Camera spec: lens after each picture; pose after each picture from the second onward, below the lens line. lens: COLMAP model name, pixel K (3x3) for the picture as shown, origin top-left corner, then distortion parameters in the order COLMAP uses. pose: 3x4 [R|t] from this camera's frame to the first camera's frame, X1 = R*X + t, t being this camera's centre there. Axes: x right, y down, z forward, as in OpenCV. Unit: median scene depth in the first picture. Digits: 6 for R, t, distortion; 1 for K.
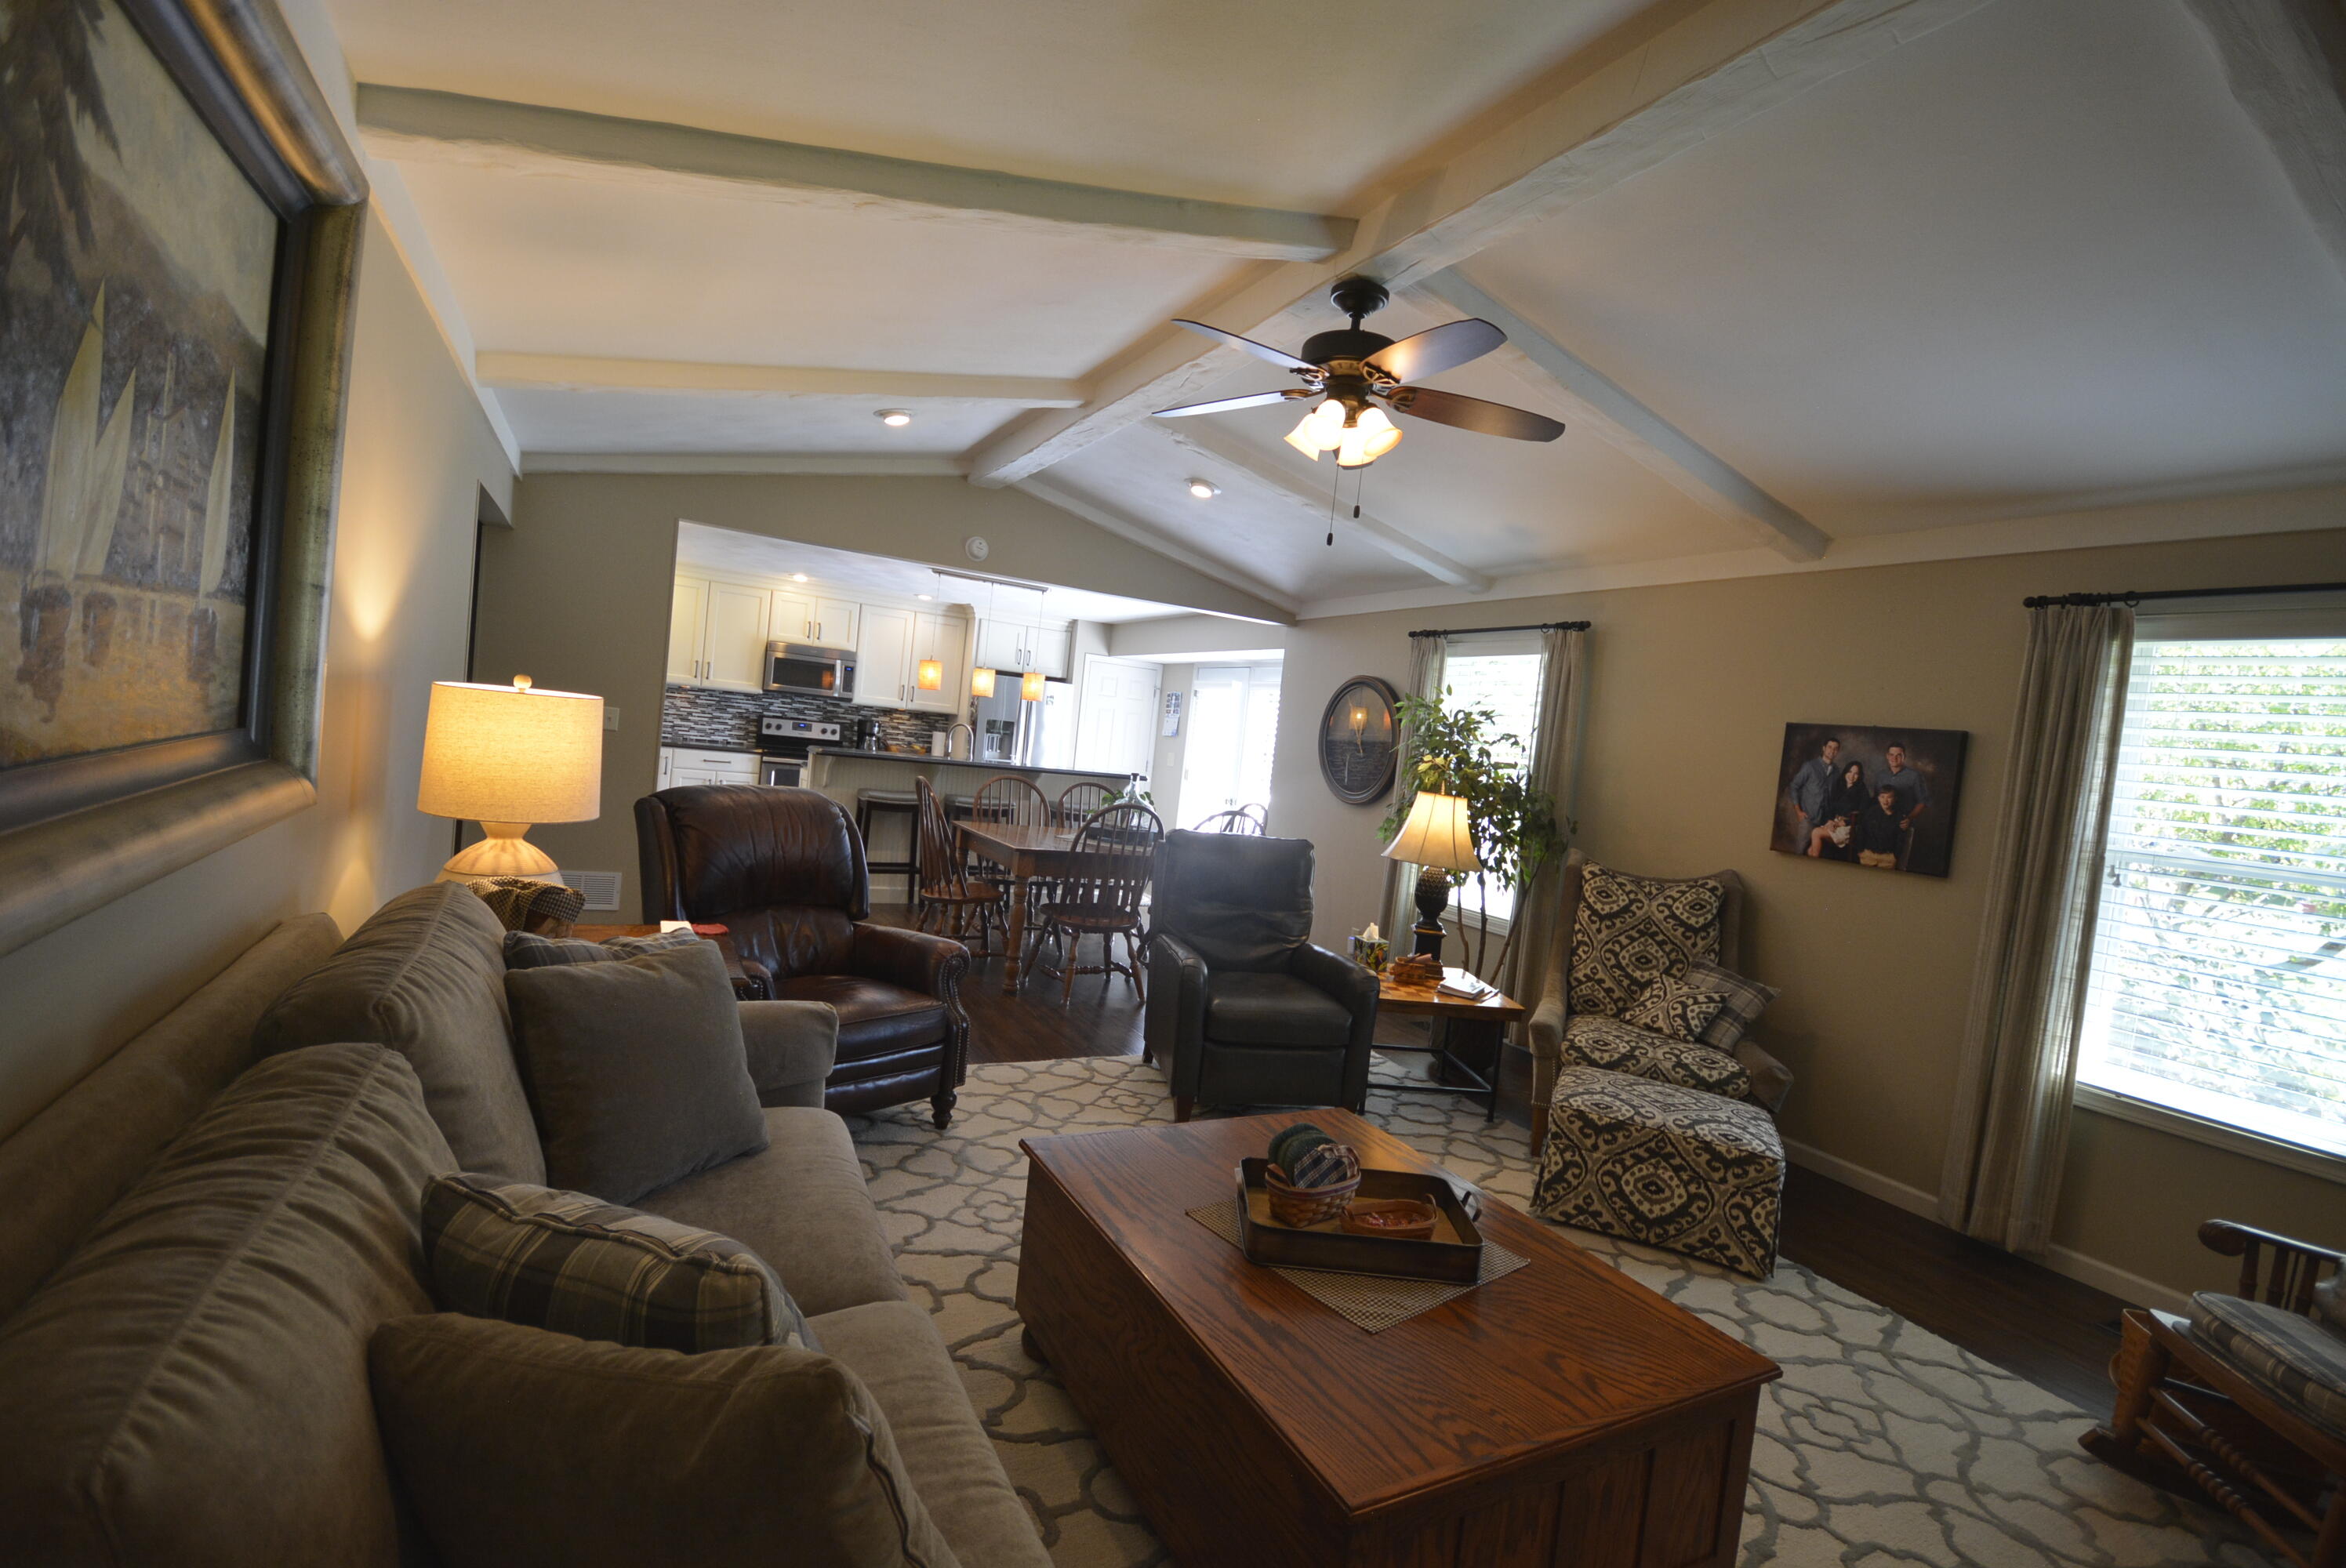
lens RADIAL K [[1044.2, 0, 1173.0], [0, 1044.2, 784.0], [0, 0, 1]] dist [-0.000562, 0.000283]
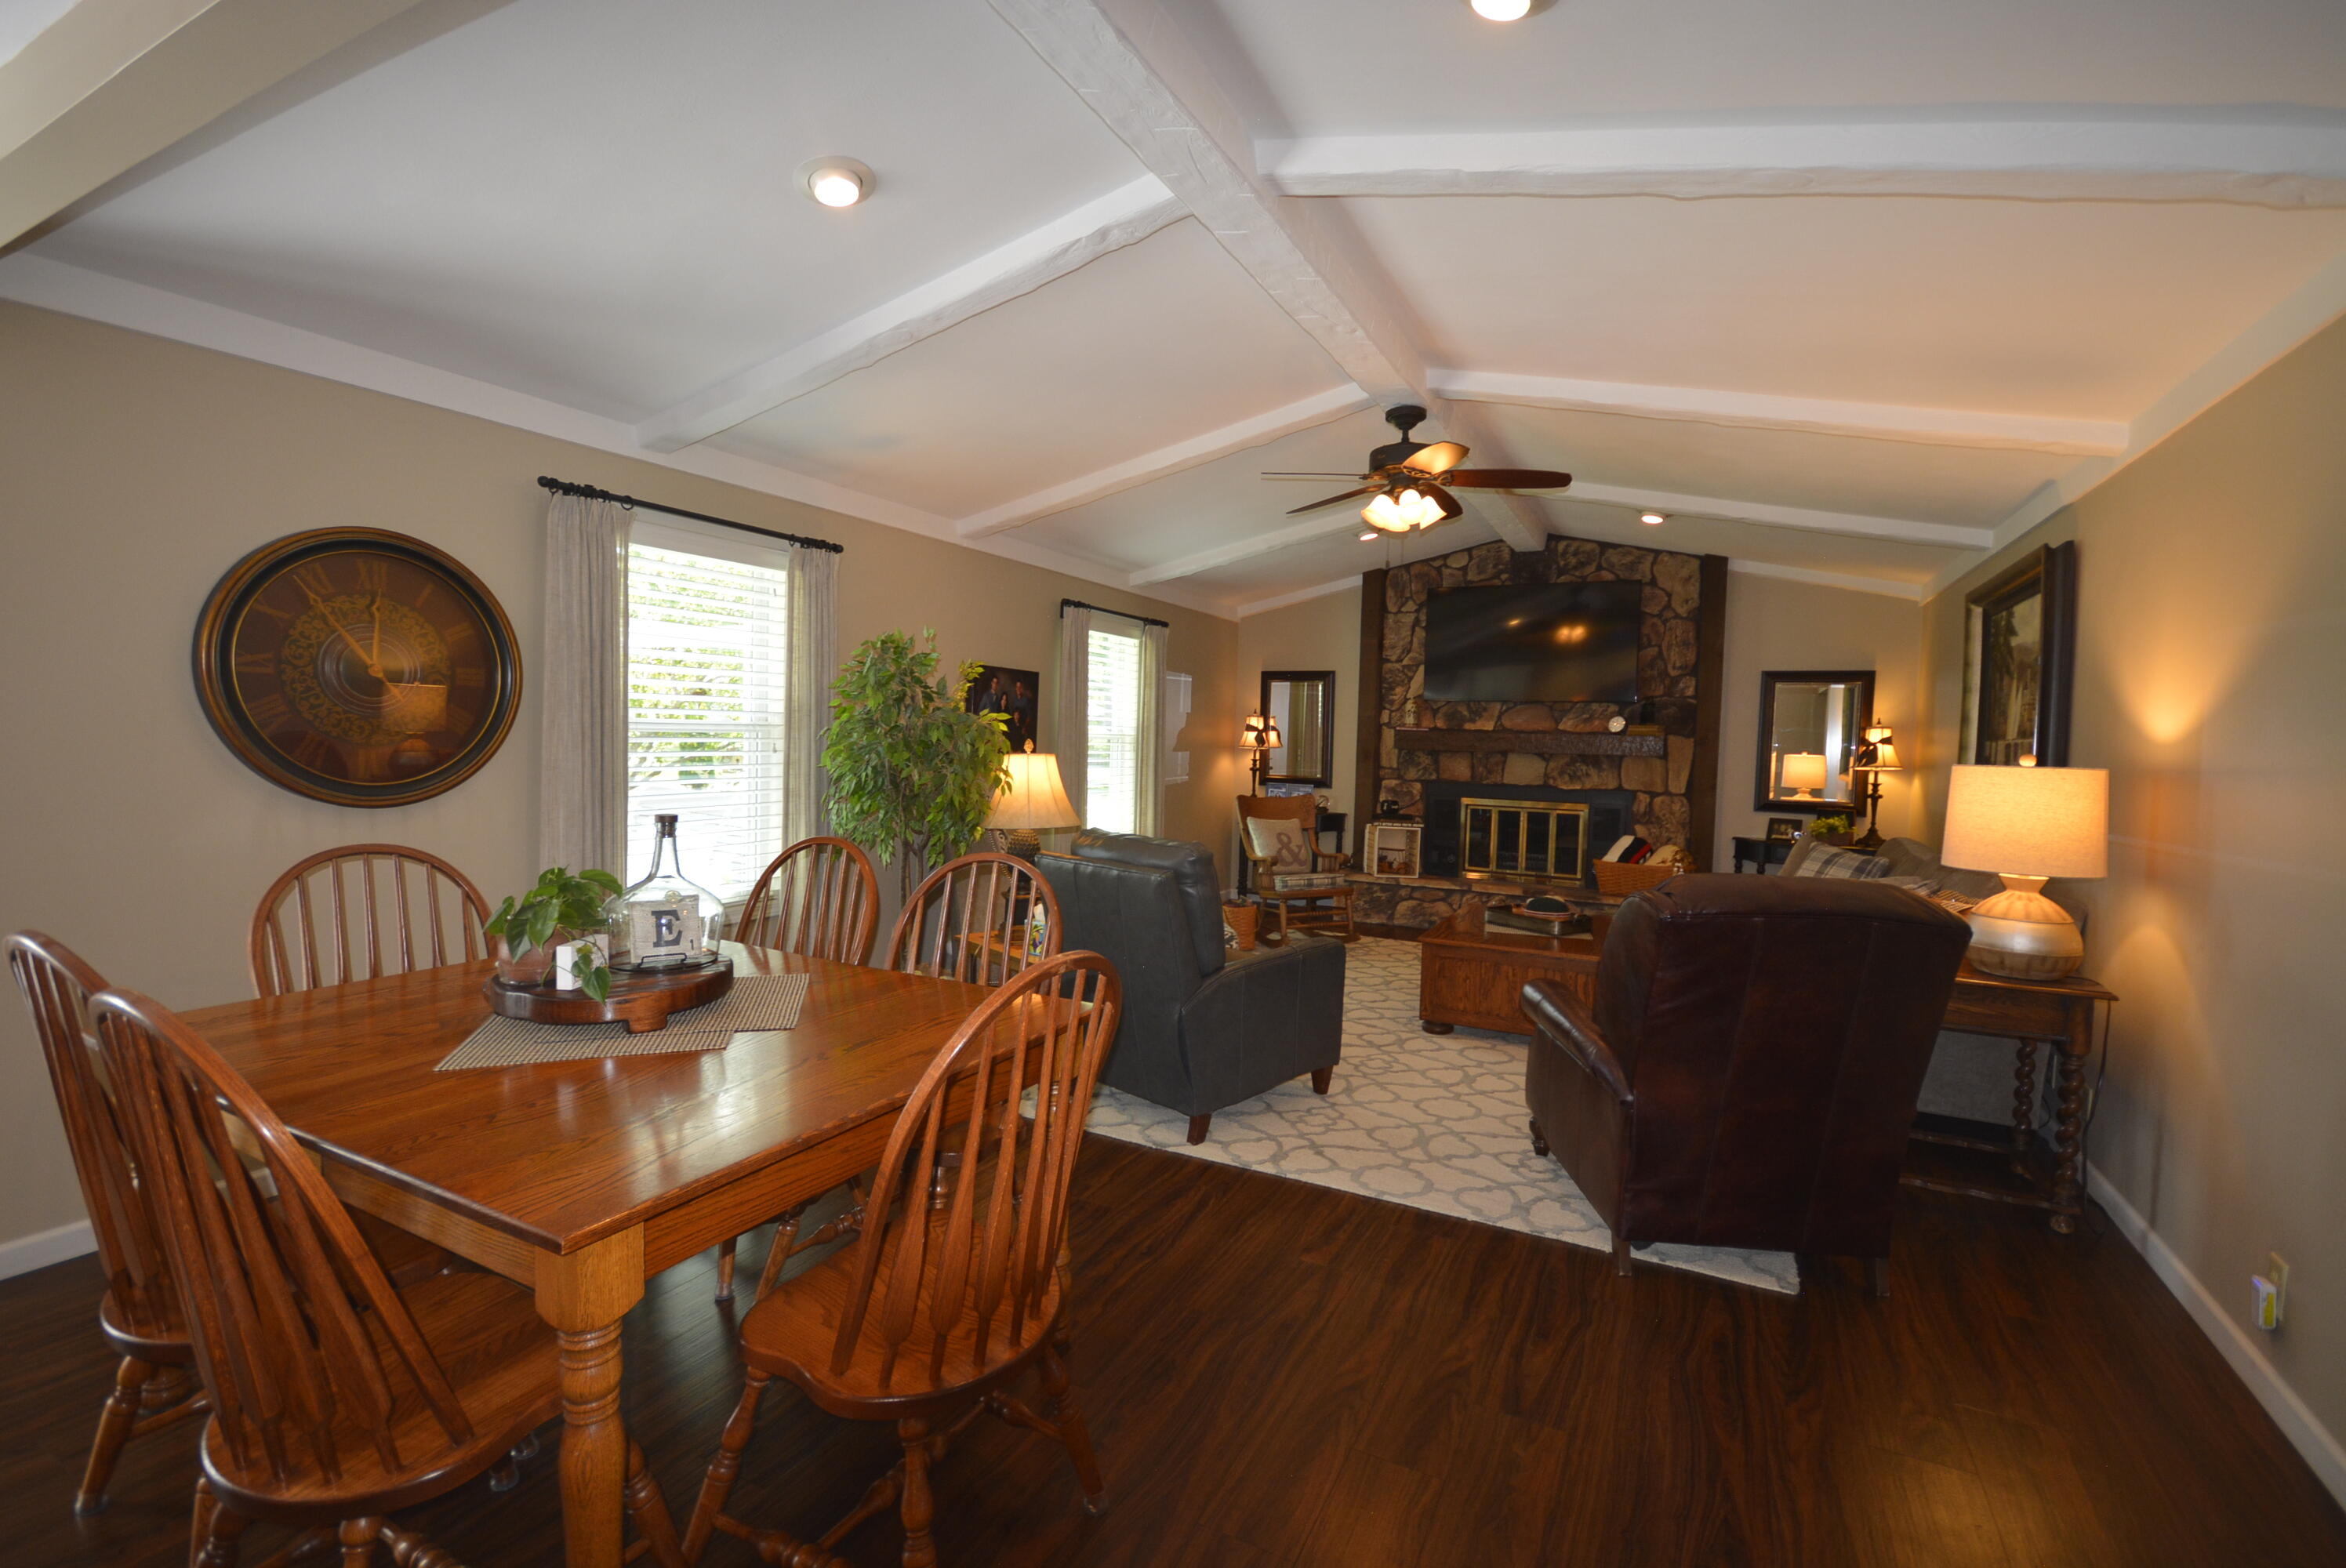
lens RADIAL K [[1044.2, 0, 1173.0], [0, 1044.2, 784.0], [0, 0, 1]] dist [-0.000562, 0.000283]
pose [[-0.567862, -0.161248, 0.807175, -0.683448], [-0.051008, 0.985633, 0.161013, -0.141288], [-0.821542, 0.050261, -0.567928, 1.632054]]
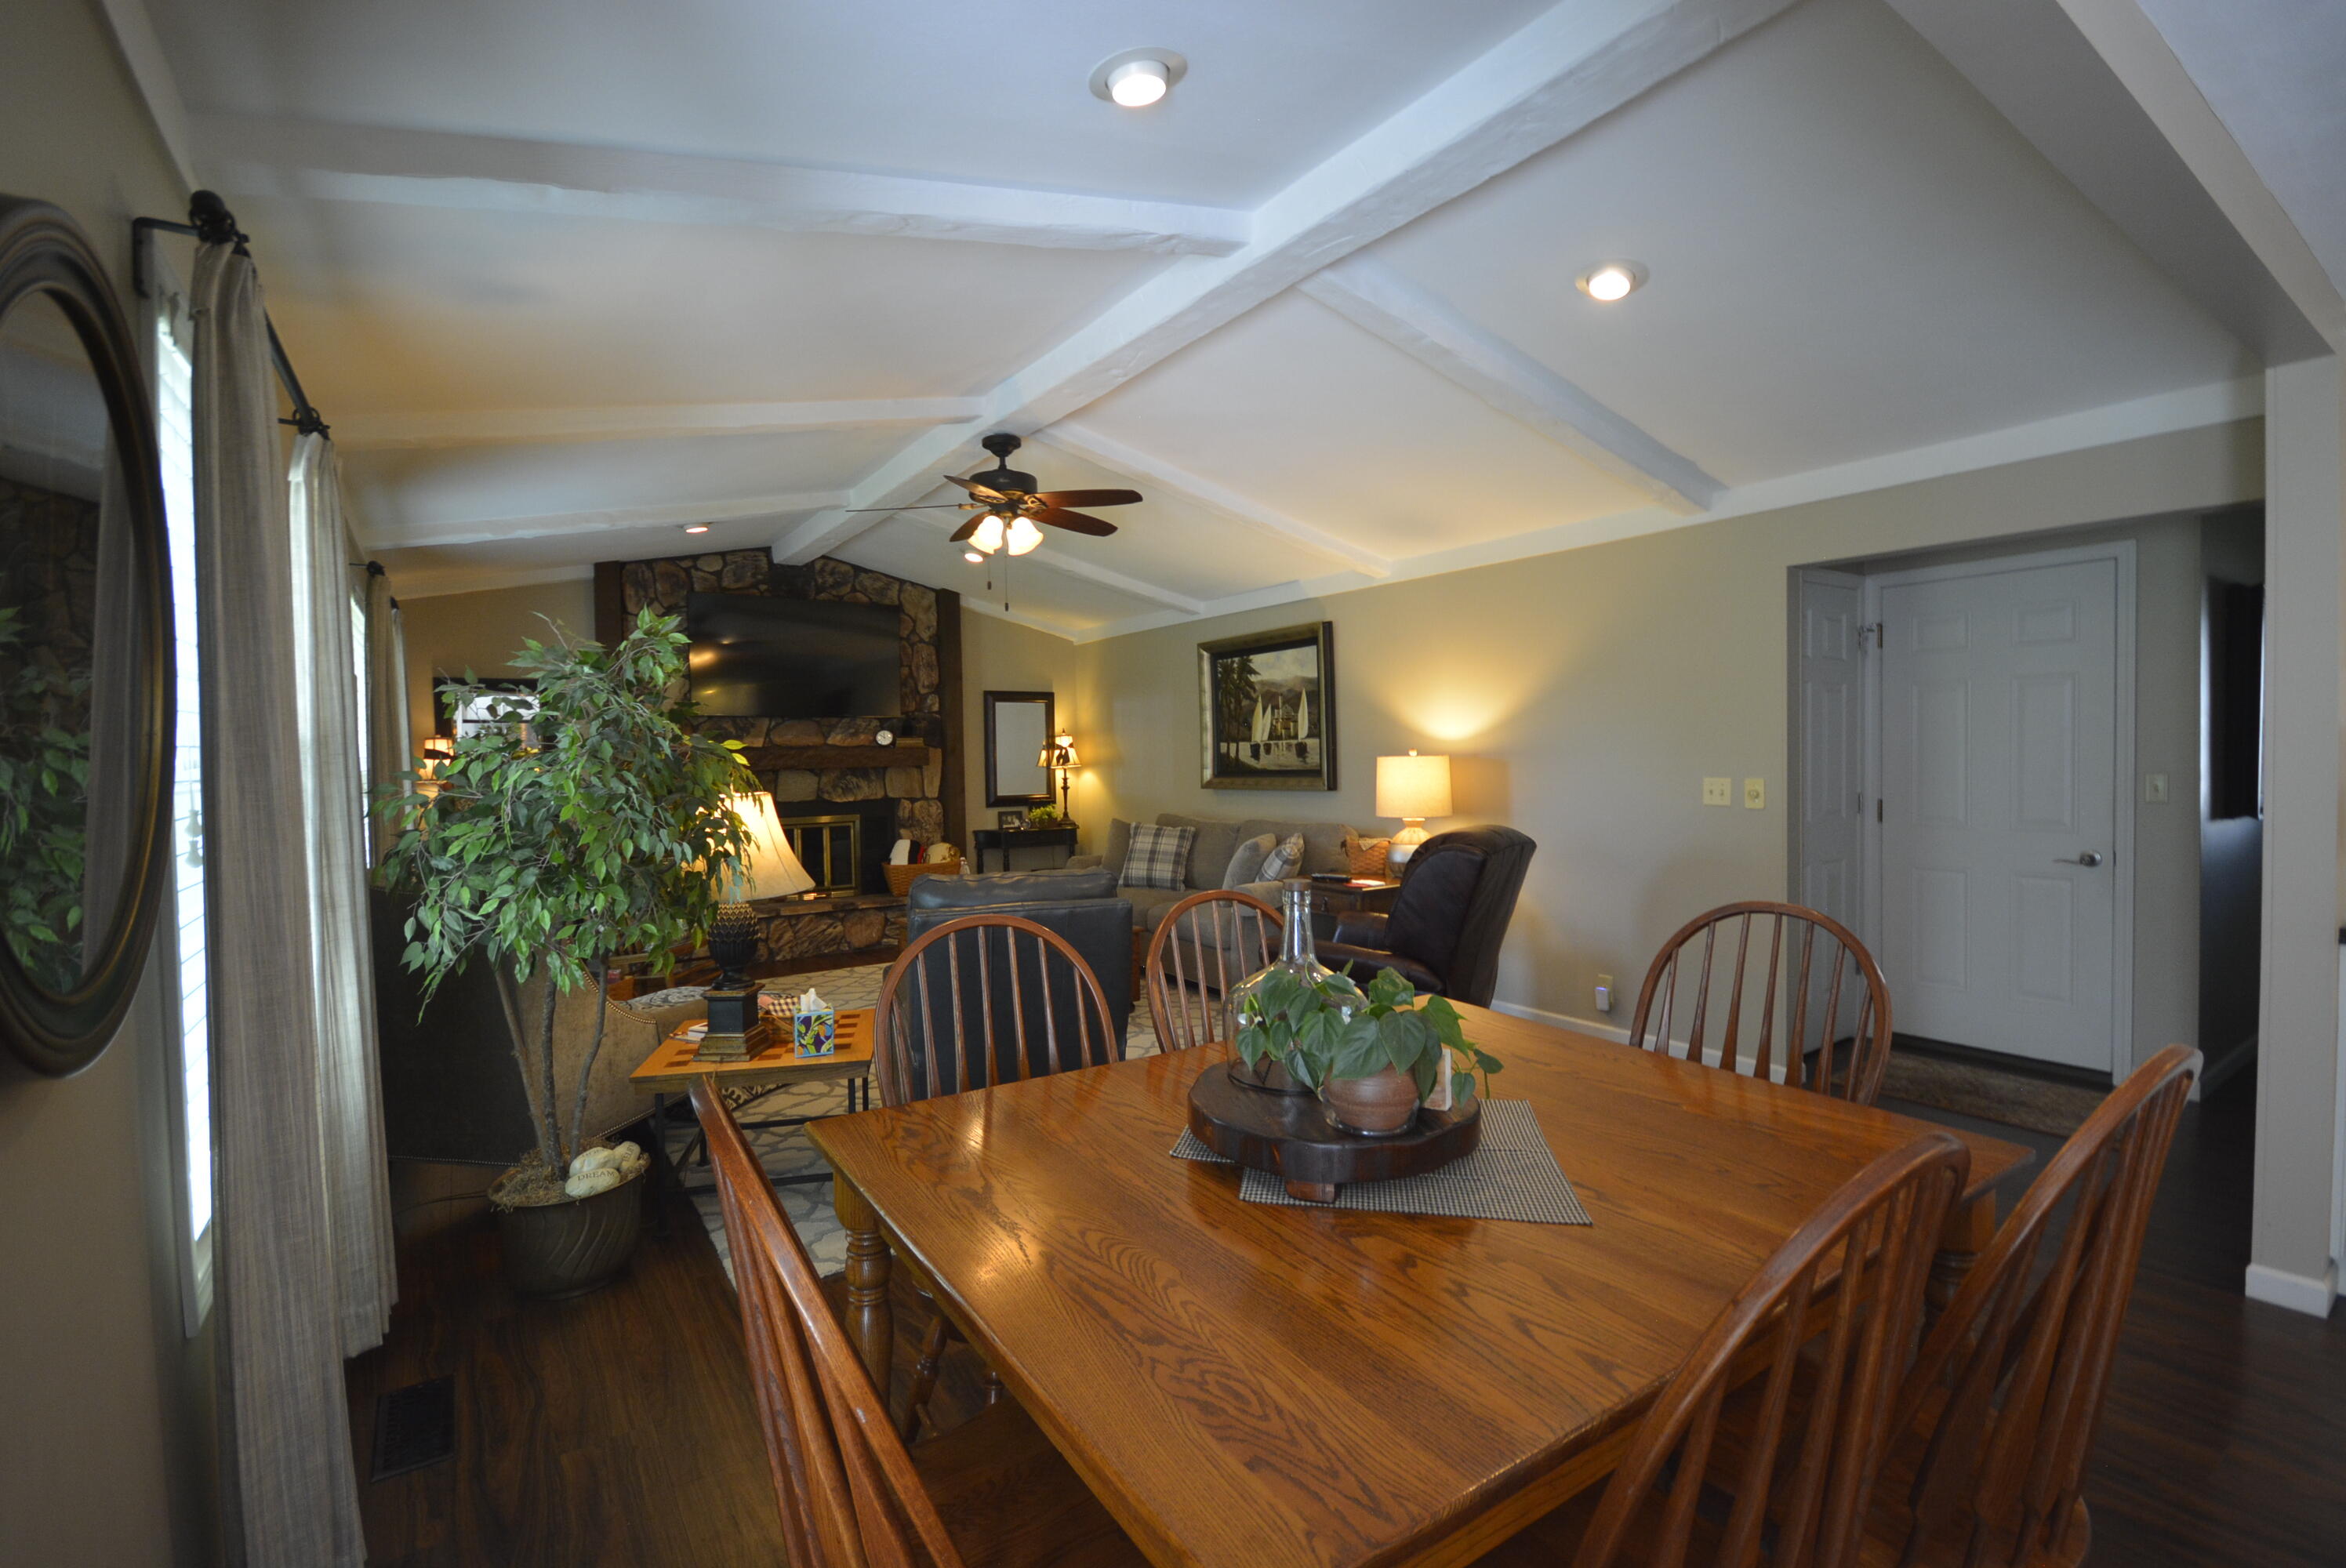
lens RADIAL K [[1044.2, 0, 1173.0], [0, 1044.2, 784.0], [0, 0, 1]] dist [-0.000562, 0.000283]
pose [[-0.988553, -0.087171, -0.123146, 0.077658], [-0.095598, 0.993344, 0.064256, -0.080380], [0.116725, 0.075293, -0.990306, 1.969740]]
